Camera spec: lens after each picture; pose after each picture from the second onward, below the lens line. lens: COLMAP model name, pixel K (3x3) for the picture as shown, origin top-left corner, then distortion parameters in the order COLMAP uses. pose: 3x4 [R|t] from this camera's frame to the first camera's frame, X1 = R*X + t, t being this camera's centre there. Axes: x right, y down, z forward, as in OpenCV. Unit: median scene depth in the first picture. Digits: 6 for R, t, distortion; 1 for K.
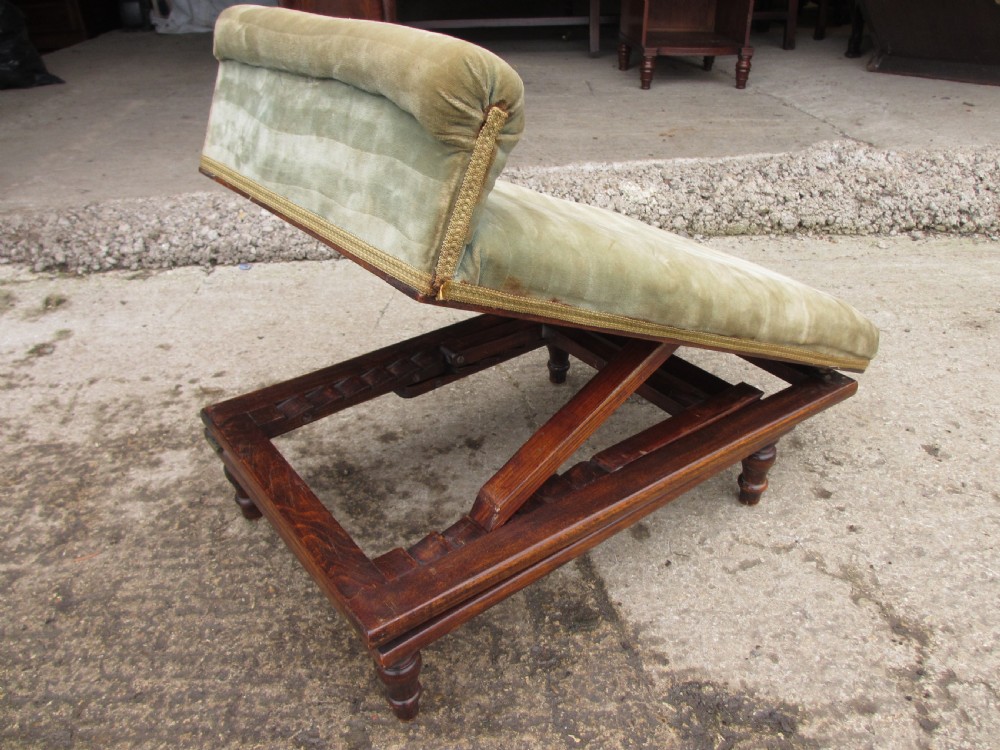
lens RADIAL K [[831.0, 0, 499.9], [0, 831.0, 377.8], [0, 0, 1]] dist [-0.052873, 0.022560]
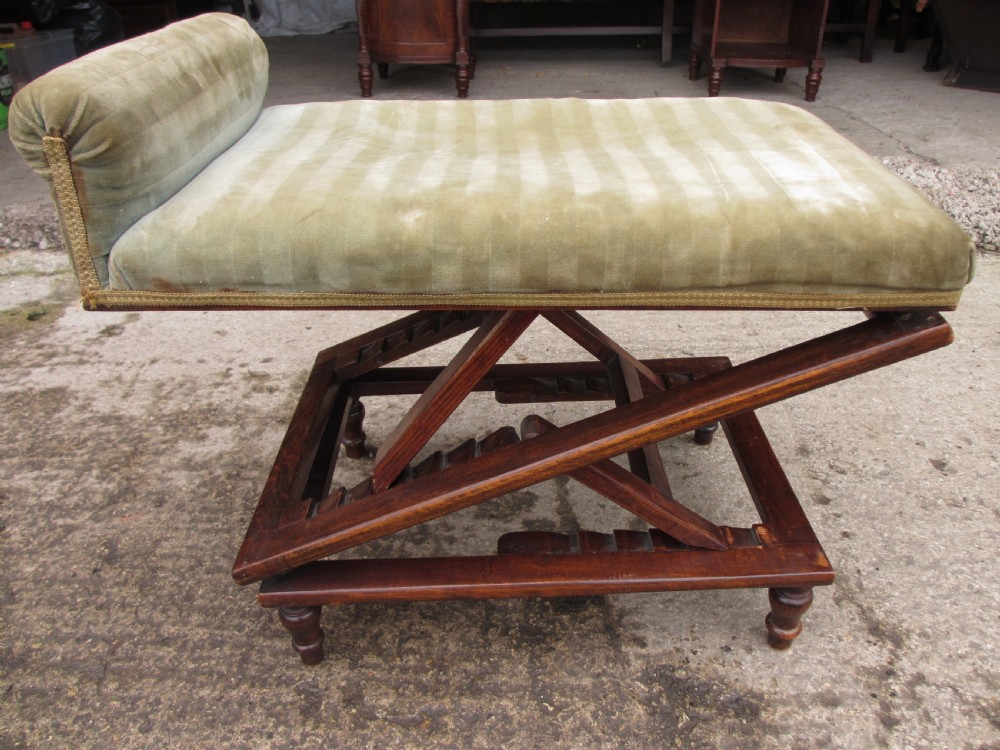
lens RADIAL K [[831.0, 0, 501.6], [0, 831.0, 375.5], [0, 0, 1]] dist [-0.052873, 0.022560]
pose [[0.995183, 0.046112, -0.086515, 0.086708], [-0.046721, 0.998895, -0.005027, 0.010604], [0.086188, 0.009045, 0.996238, -0.073158]]
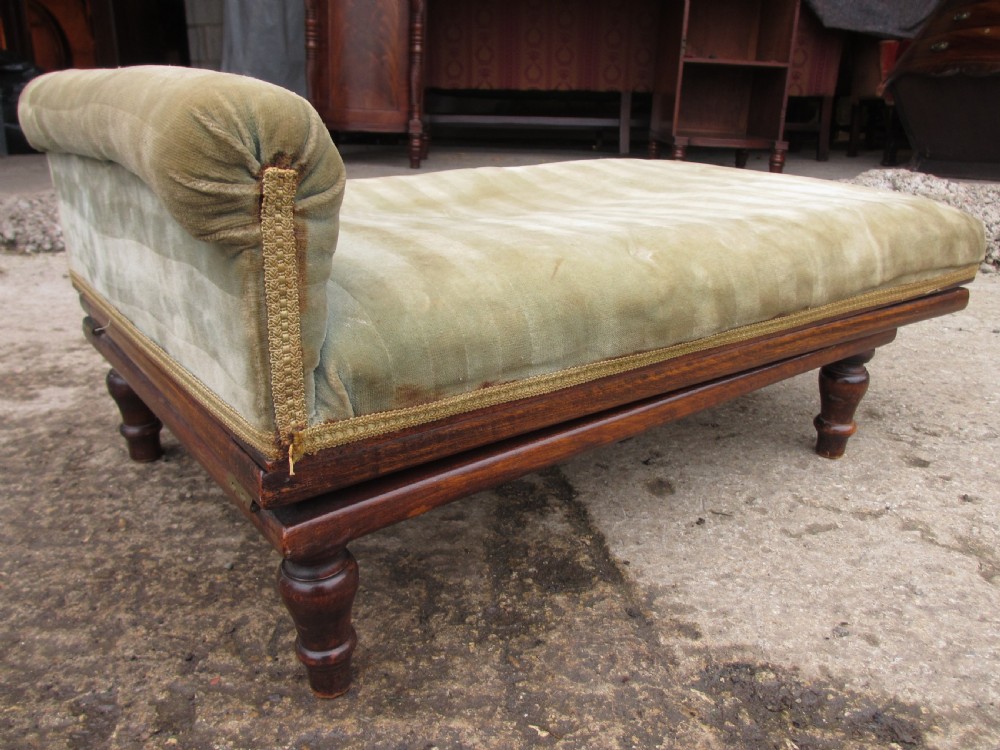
lens RADIAL K [[831.0, 0, 498.5], [0, 831.0, 376.6], [0, 0, 1]] dist [-0.052873, 0.022560]
pose [[0.998064, 0.050648, -0.036111, 0.059463], [-0.056422, 0.981531, -0.182795, 0.253531], [0.026185, 0.184479, 0.982488, 0.320733]]
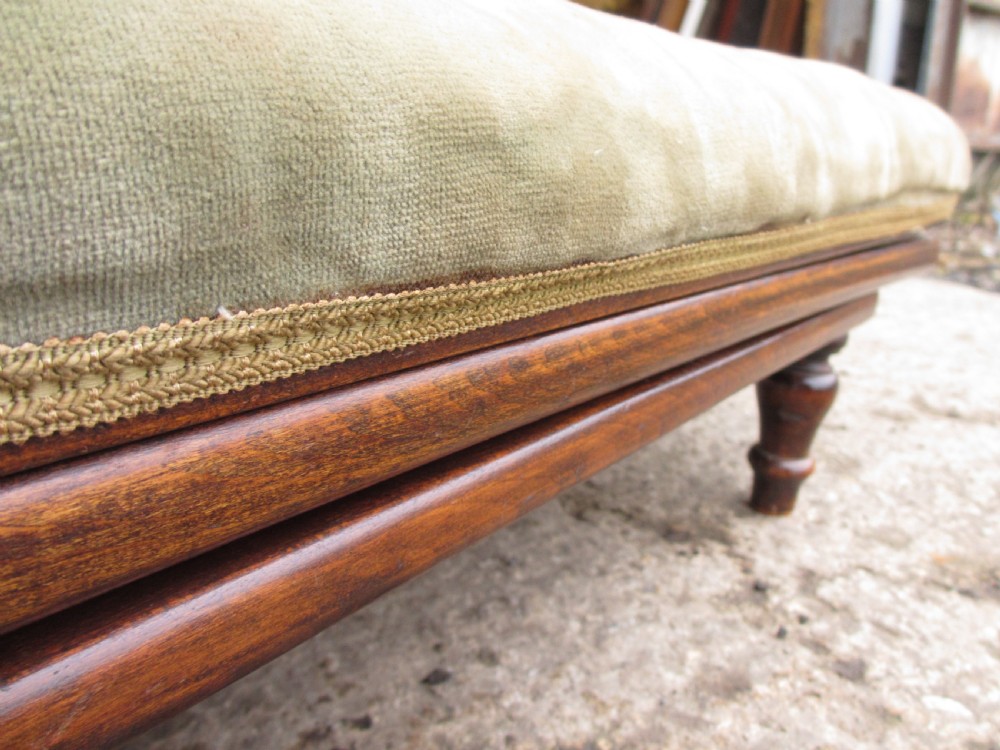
lens RADIAL K [[831.0, 0, 495.9], [0, 831.0, 378.5], [0, 0, 1]] dist [-0.052873, 0.022560]
pose [[0.820140, -0.114001, 0.560691, 0.123999], [0.235454, 0.960374, -0.149139, 0.252955], [-0.521471, 0.254332, 0.814483, 0.597524]]
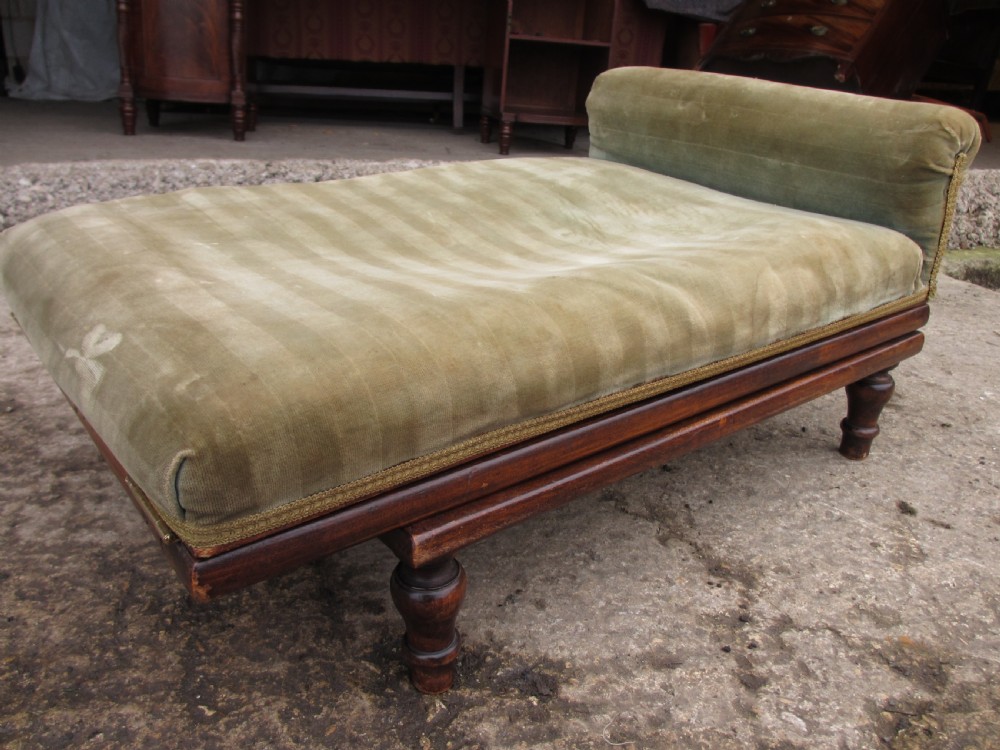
lens RADIAL K [[831.0, 0, 498.9], [0, 831.0, 373.5], [0, 0, 1]] dist [-0.052873, 0.022560]
pose [[0.991480, 0.024928, 0.127852, 0.189782], [-0.004818, 0.987864, -0.155246, 0.237785], [-0.130170, 0.153307, 0.979568, 0.273132]]
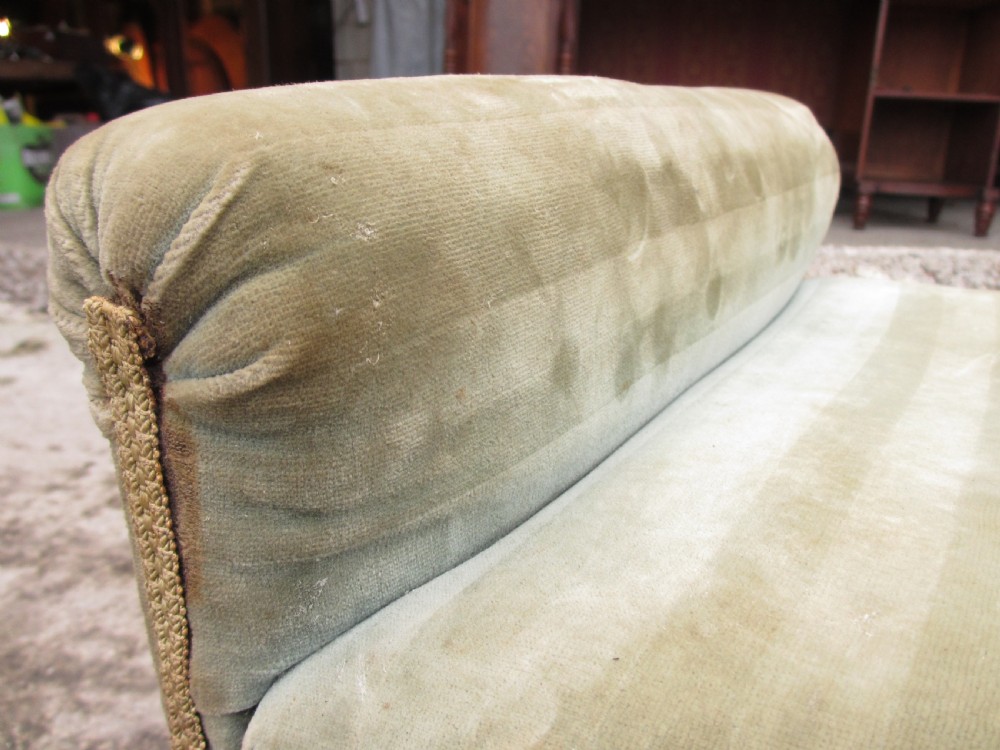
lens RADIAL K [[831.0, 0, 501.2], [0, 831.0, 370.7], [0, 0, 1]] dist [-0.052873, 0.022560]
pose [[0.975521, 0.092993, -0.199275, 0.012292], [-0.135716, 0.967618, -0.212830, 0.044399], [0.173030, 0.234665, 0.956553, 0.683602]]
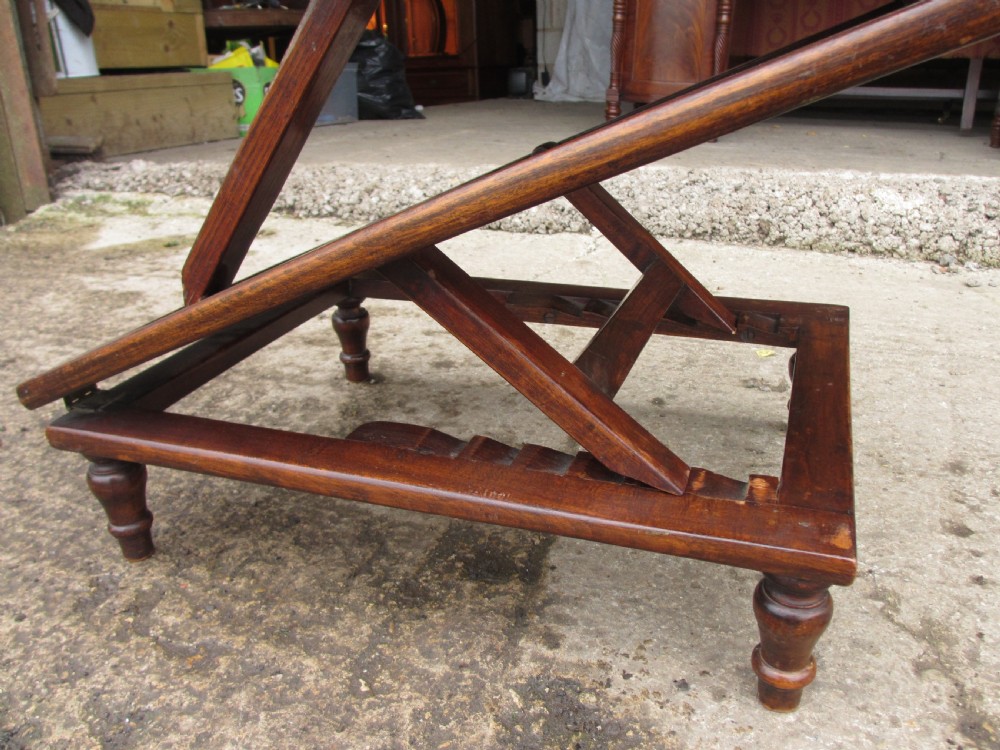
lens RADIAL K [[831.0, 0, 507.9], [0, 831.0, 375.5], [0, 0, 1]] dist [-0.052873, 0.022560]
pose [[0.894272, 0.175003, -0.411887, 0.371544], [-0.227566, 0.970320, -0.081813, 0.180853], [0.385345, 0.166894, 0.907555, 0.315910]]
